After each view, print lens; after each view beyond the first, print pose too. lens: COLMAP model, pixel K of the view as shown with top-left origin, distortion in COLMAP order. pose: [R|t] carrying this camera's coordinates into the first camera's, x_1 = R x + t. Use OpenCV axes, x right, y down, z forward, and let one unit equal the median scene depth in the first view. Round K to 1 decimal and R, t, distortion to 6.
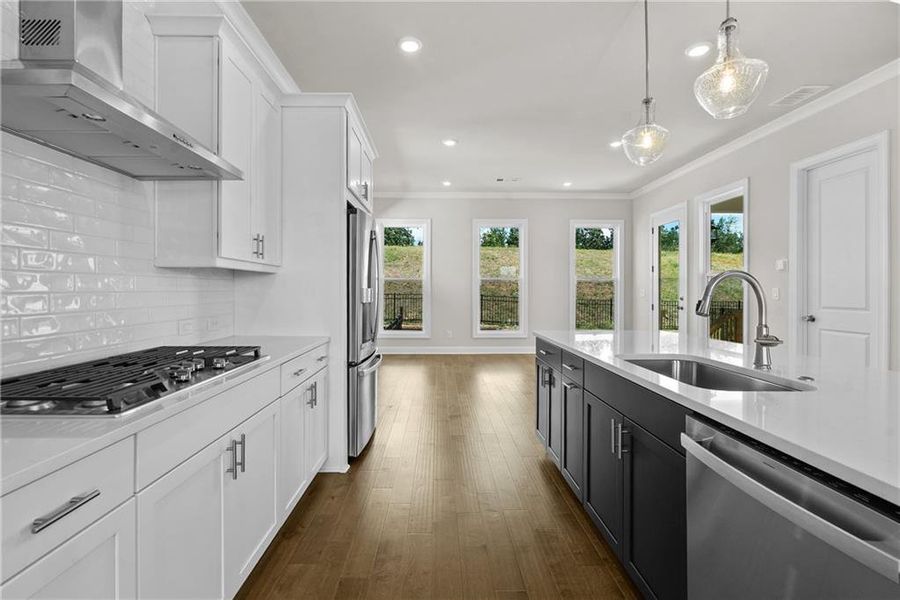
lens RADIAL K [[397.6, 0, 457.8], [0, 397.6, 289.1], [0, 0, 1]] dist [-0.001320, -0.000014]
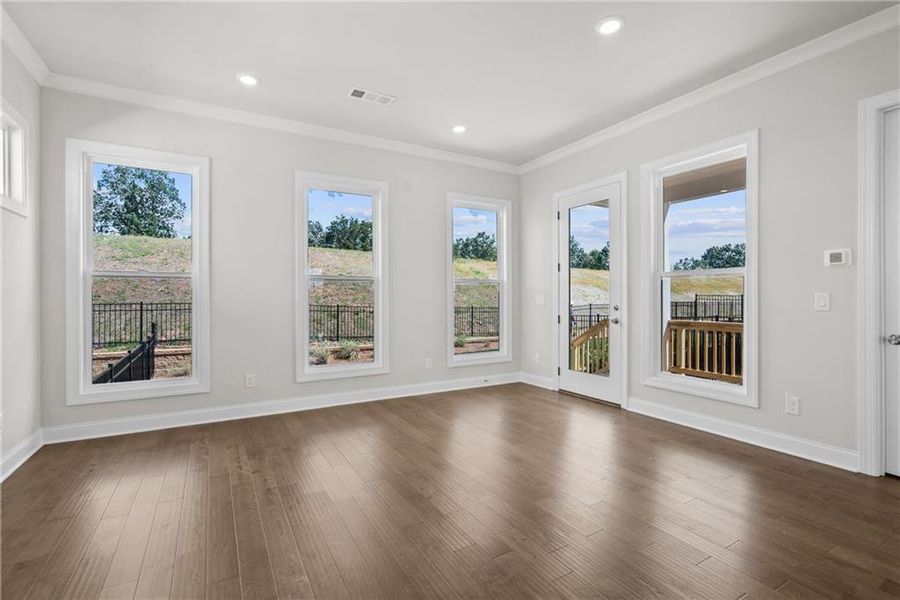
lens RADIAL K [[412.2, 0, 449.0], [0, 412.2, 297.2], [0, 0, 1]] dist [-0.004846, -0.000500]
pose [[0.890310, -0.003612, 0.455340, -0.035105], [0.002119, 0.999991, 0.003790, 0.000731], [-0.455349, -0.002410, 0.890310, 0.388461]]
